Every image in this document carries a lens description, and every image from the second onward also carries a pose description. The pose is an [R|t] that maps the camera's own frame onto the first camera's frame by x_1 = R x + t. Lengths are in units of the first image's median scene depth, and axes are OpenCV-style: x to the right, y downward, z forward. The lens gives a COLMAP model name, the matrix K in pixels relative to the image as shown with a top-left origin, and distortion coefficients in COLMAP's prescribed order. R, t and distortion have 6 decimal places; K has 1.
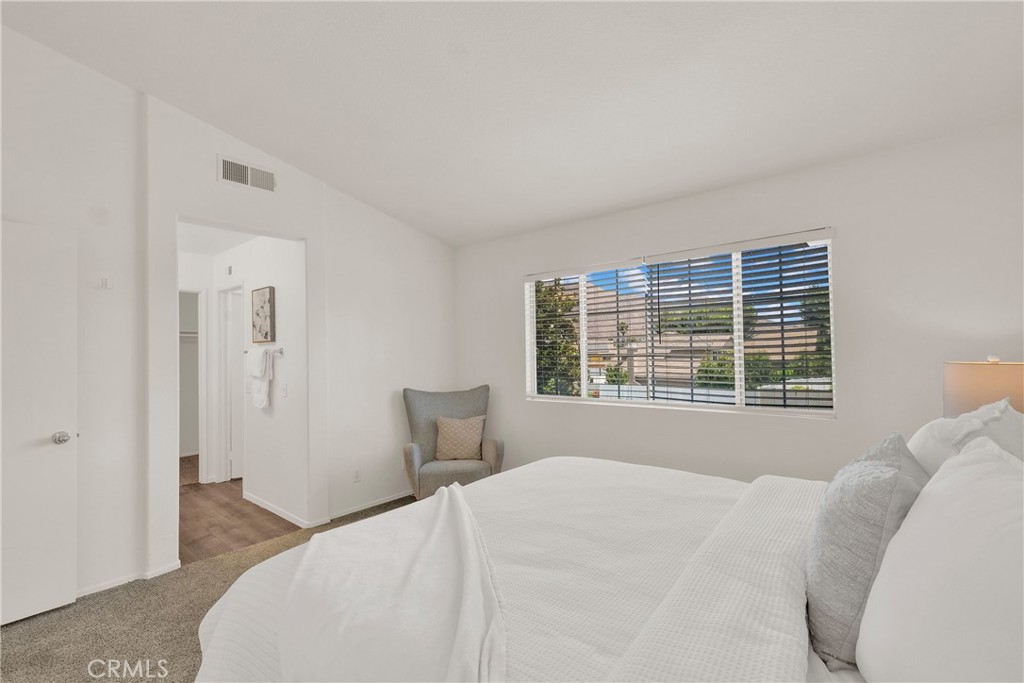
lens RADIAL K [[448.2, 0, 510.3], [0, 448.2, 342.4], [0, 0, 1]] dist [0.000181, -0.000271]
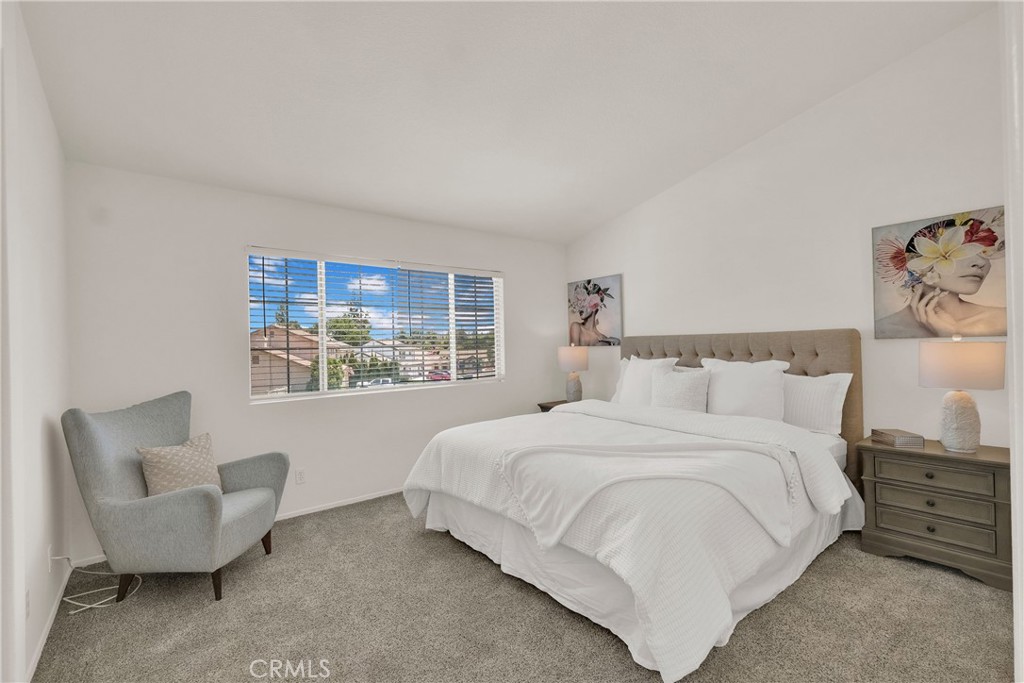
lens RADIAL K [[448.2, 0, 510.3], [0, 448.2, 342.4], [0, 0, 1]] dist [0.000181, -0.000271]
pose [[0.187699, 0.021758, 0.981986, -0.860202], [-0.002581, 0.999762, -0.021659, 0.049049], [-0.982223, 0.001531, 0.187710, 0.547695]]
